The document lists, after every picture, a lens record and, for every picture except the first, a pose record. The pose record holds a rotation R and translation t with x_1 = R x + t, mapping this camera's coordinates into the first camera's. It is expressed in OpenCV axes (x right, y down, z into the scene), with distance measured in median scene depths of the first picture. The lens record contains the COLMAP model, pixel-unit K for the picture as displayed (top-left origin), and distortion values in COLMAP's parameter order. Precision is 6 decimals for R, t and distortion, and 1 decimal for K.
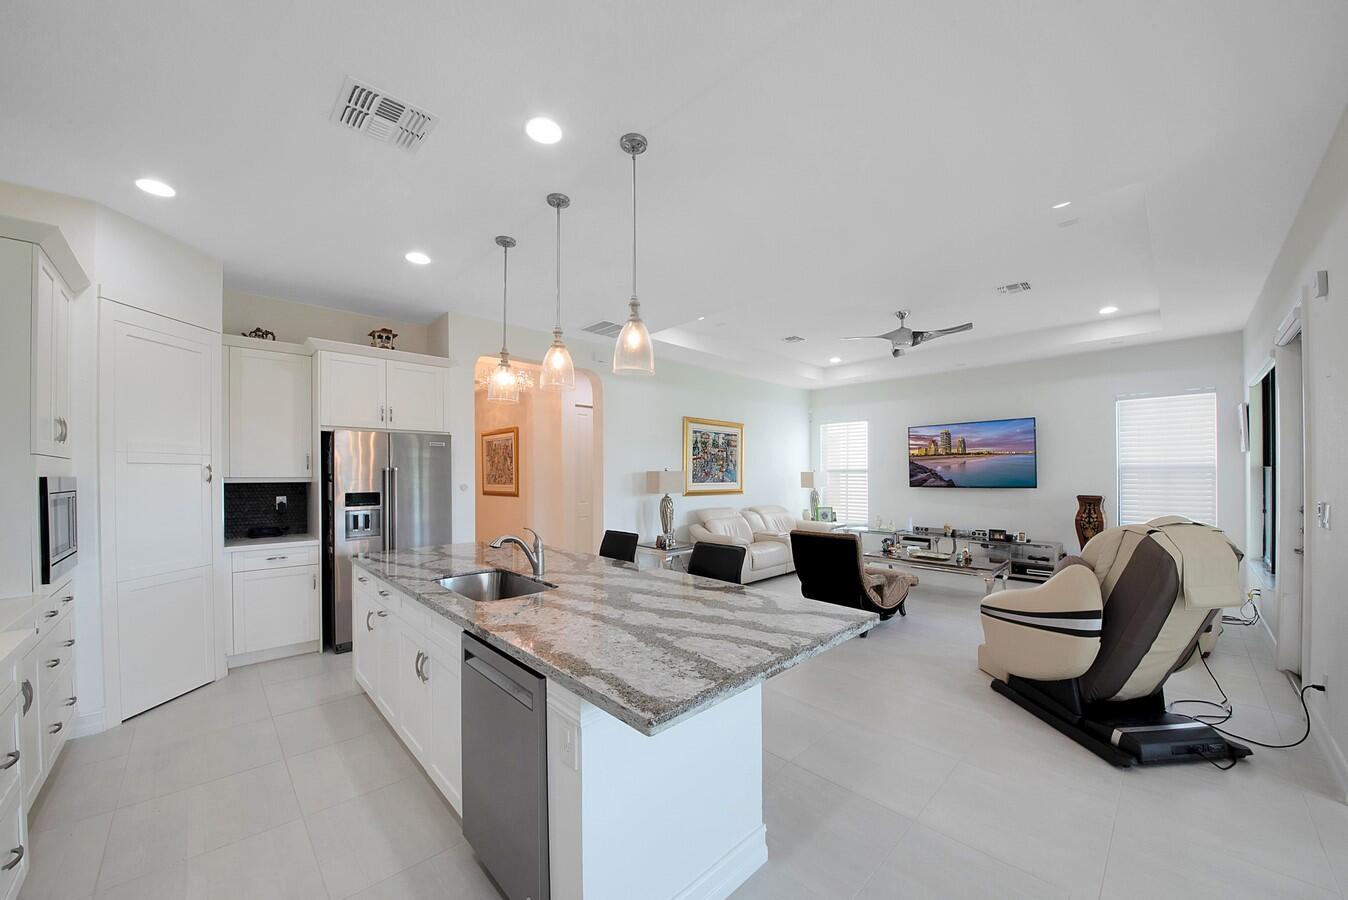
lens RADIAL K [[490.2, 0, 691.5], [0, 490.2, 474.6], [0, 0, 1]] dist [-0.017944, -0.001736]
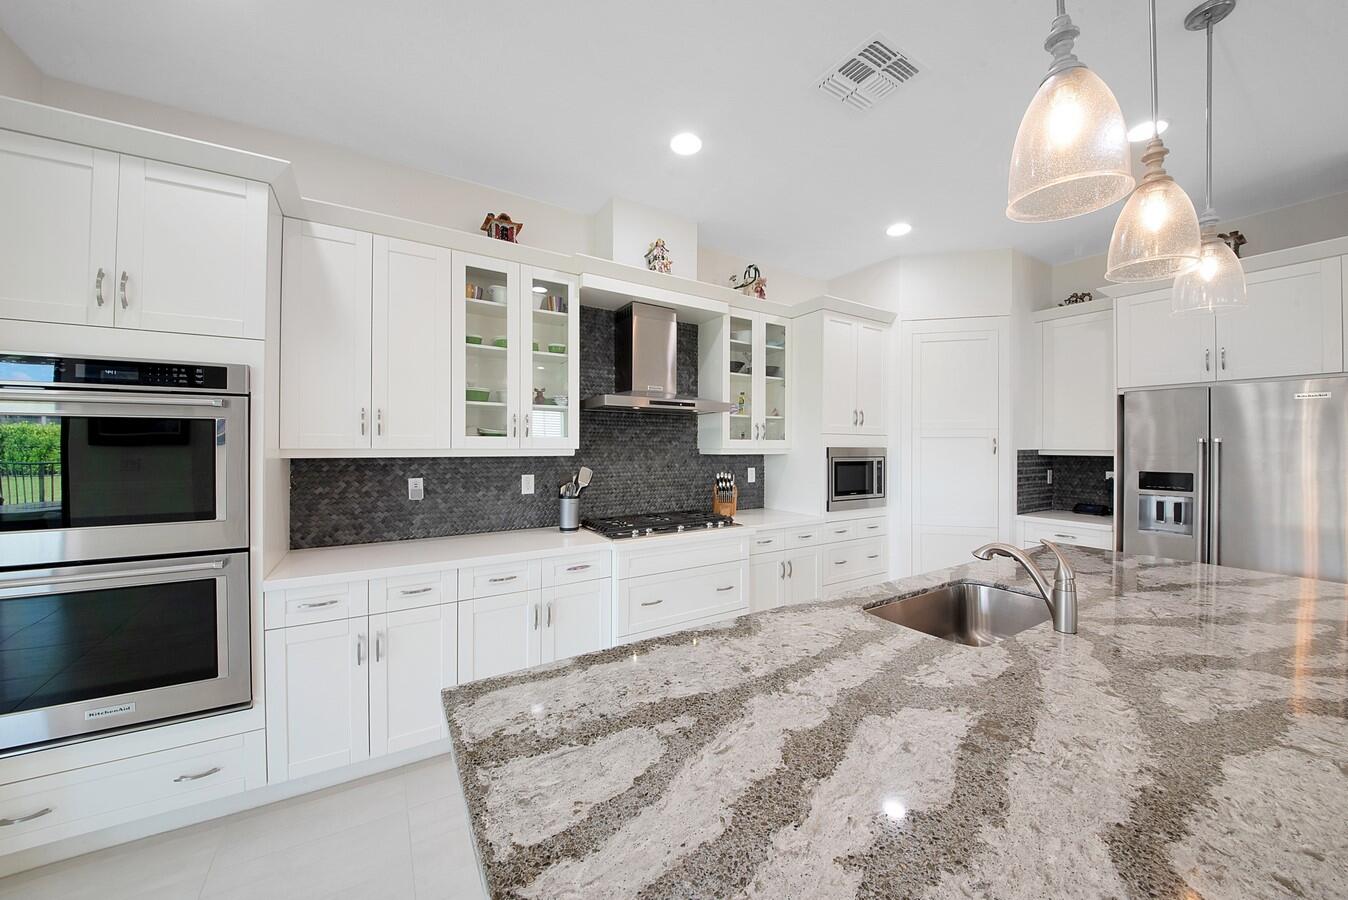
lens RADIAL K [[471.7, 0, 667.1], [0, 471.7, 451.2], [0, 0, 1]] dist [-0.016229, -0.000663]
pose [[-0.242429, 0.015590, -0.970044, 0.191694], [-0.006182, 0.999826, 0.017614, -0.003058], [0.970149, 0.010267, -0.242291, 0.437009]]
